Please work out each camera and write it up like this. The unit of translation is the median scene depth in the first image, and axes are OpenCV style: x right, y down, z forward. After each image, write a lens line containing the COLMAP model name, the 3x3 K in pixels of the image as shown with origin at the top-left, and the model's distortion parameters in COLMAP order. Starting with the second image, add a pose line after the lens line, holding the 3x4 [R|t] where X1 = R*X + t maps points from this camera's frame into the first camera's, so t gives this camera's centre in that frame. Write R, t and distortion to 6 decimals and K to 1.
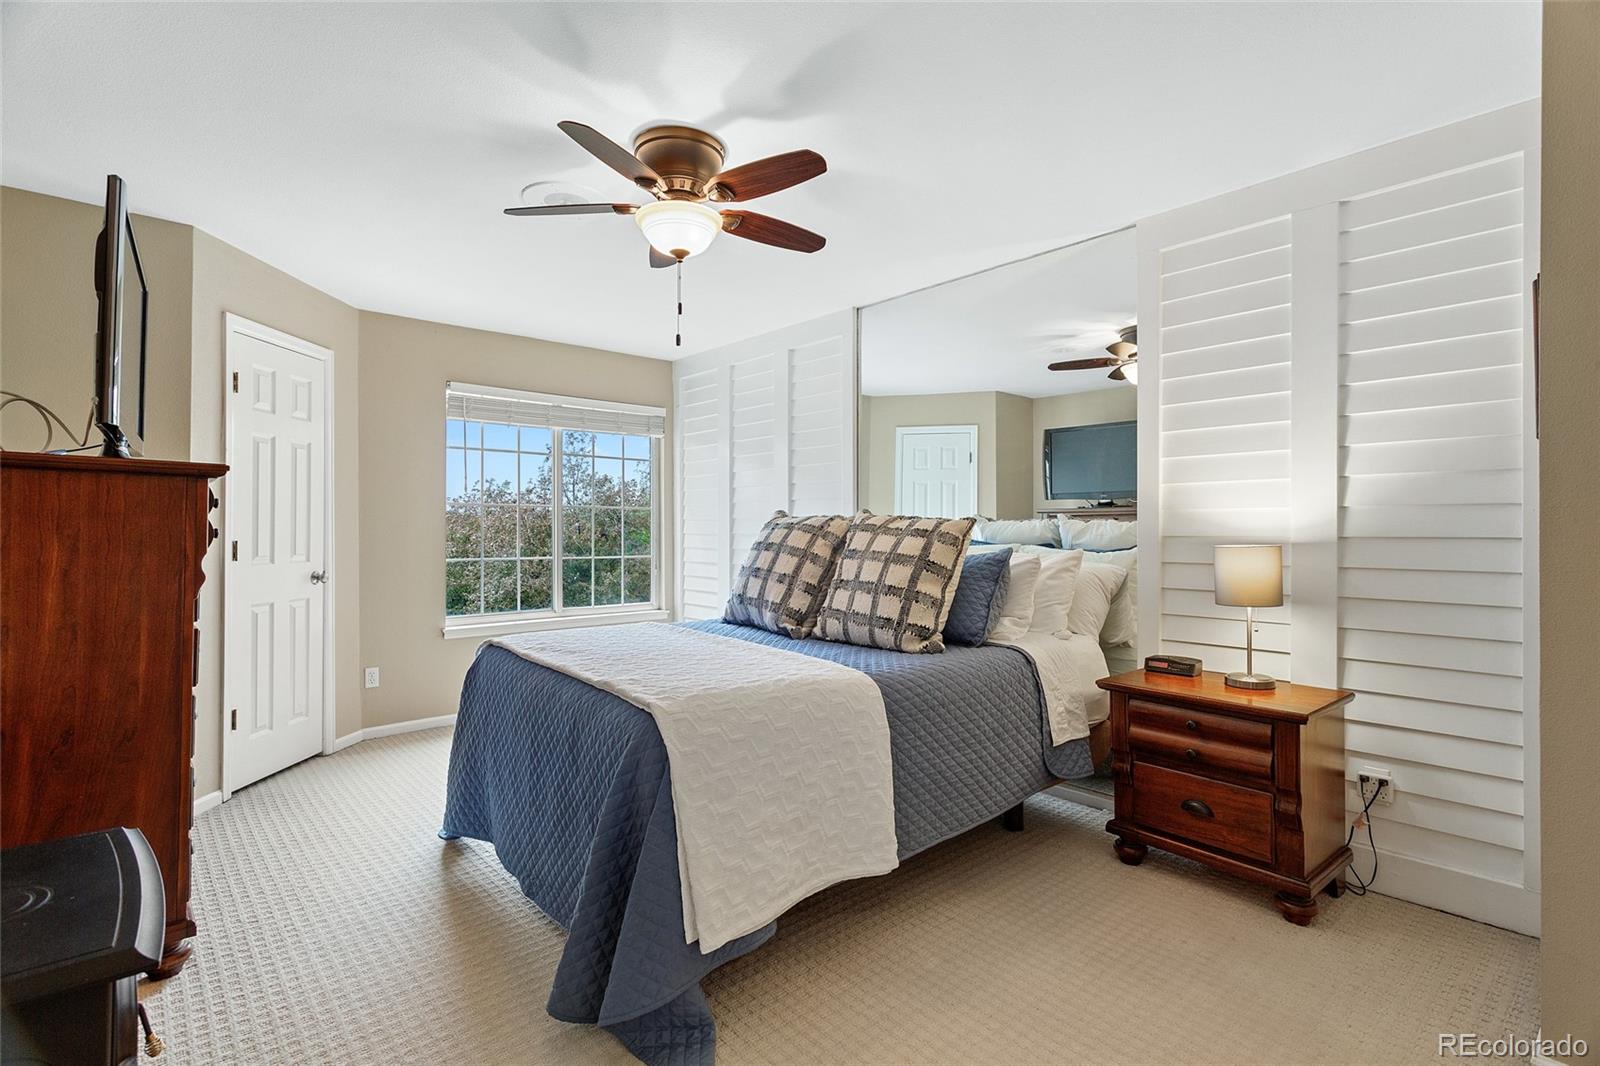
lens RADIAL K [[765.3, 0, 796.1], [0, 765.3, 531.1], [0, 0, 1]] dist [-0.000374, 0.003565]
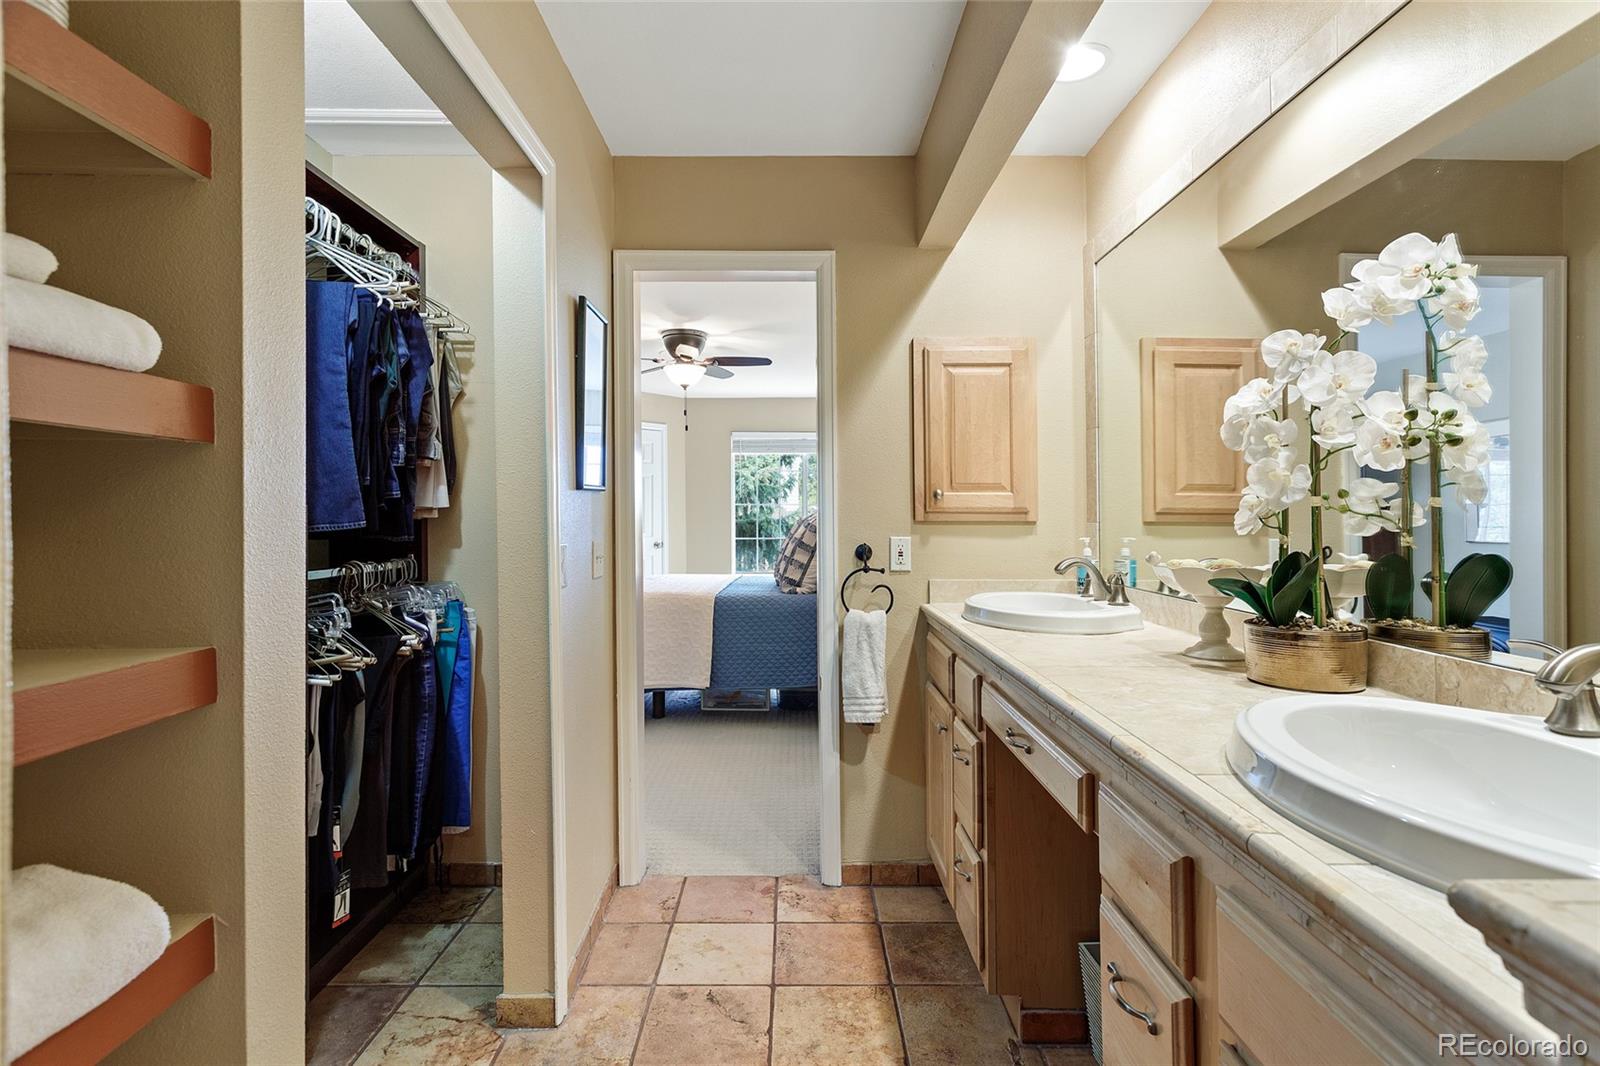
lens RADIAL K [[765.3, 0, 794.5], [0, 765.3, 522.2], [0, 0, 1]] dist [-0.000374, 0.003565]
pose [[0.749558, 0.006212, -0.661910, 1.258332], [-0.000434, 0.999960, 0.008893, -0.018927], [0.661939, -0.006378, 0.749531, -0.291591]]
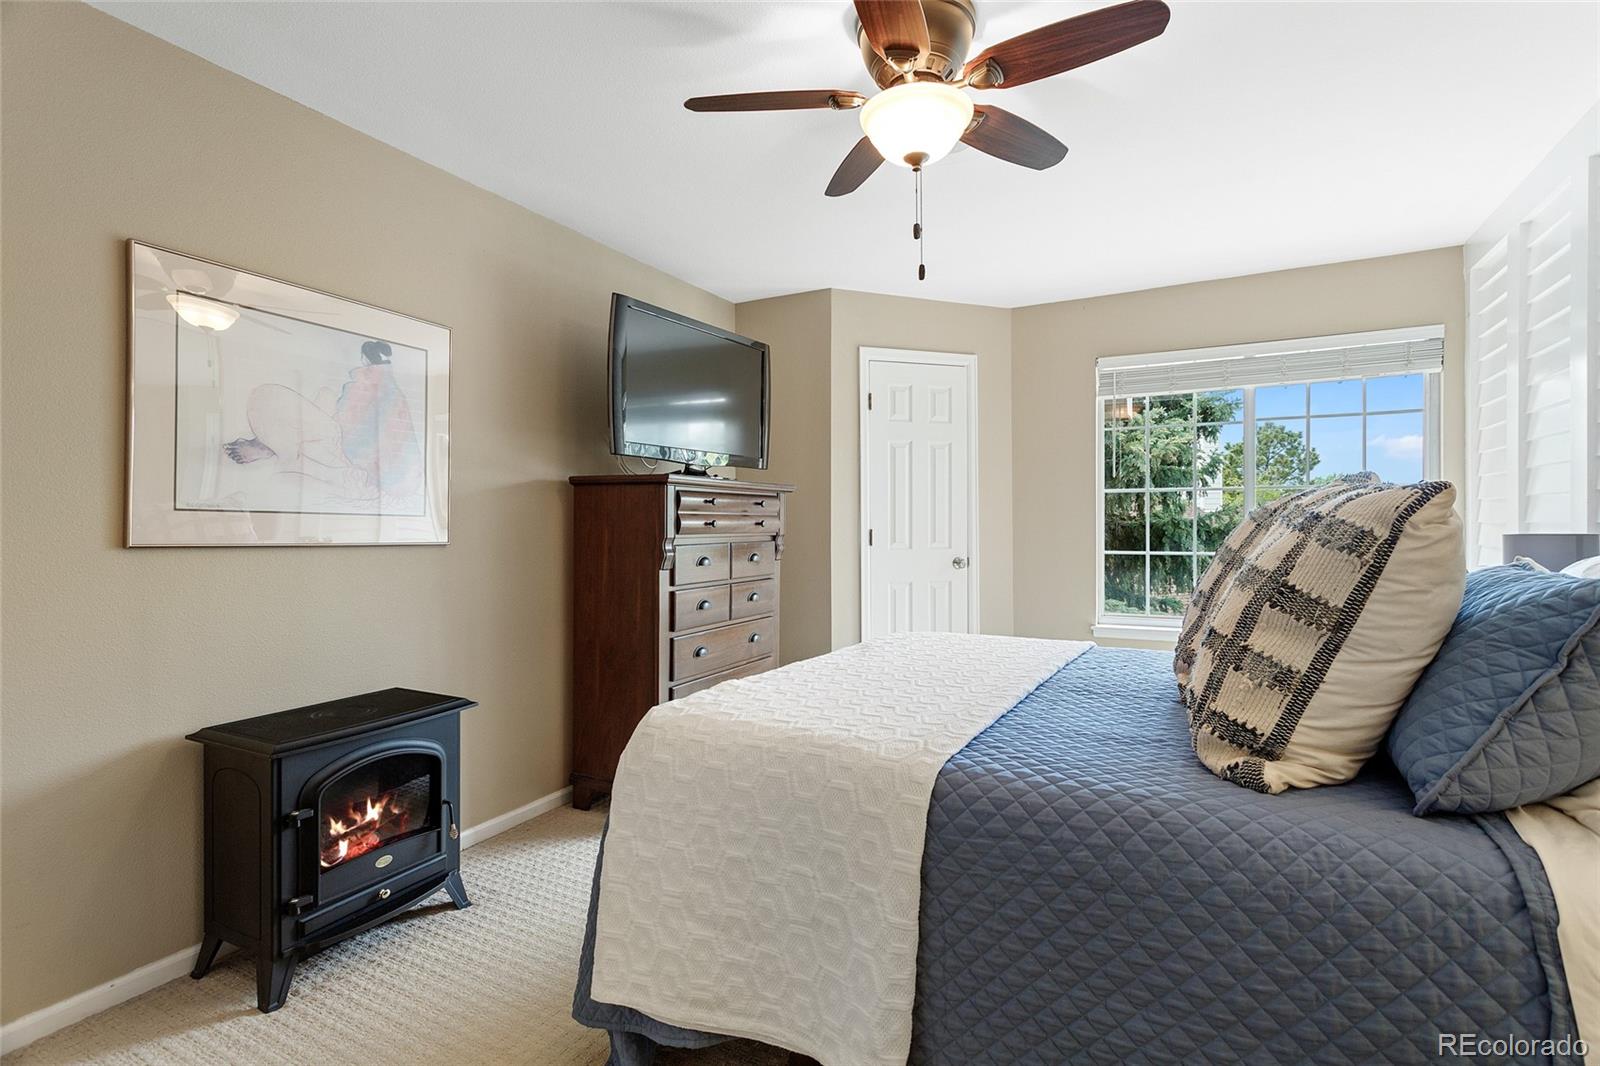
lens RADIAL K [[765.3, 0, 808.9], [0, 765.3, 537.2], [0, 0, 1]] dist [-0.000374, 0.003565]
pose [[0.352030, 0.016093, -0.935850, 0.479079], [0.006018, 0.999793, 0.019456, 0.001248], [0.935969, -0.012481, 0.351861, 0.561541]]
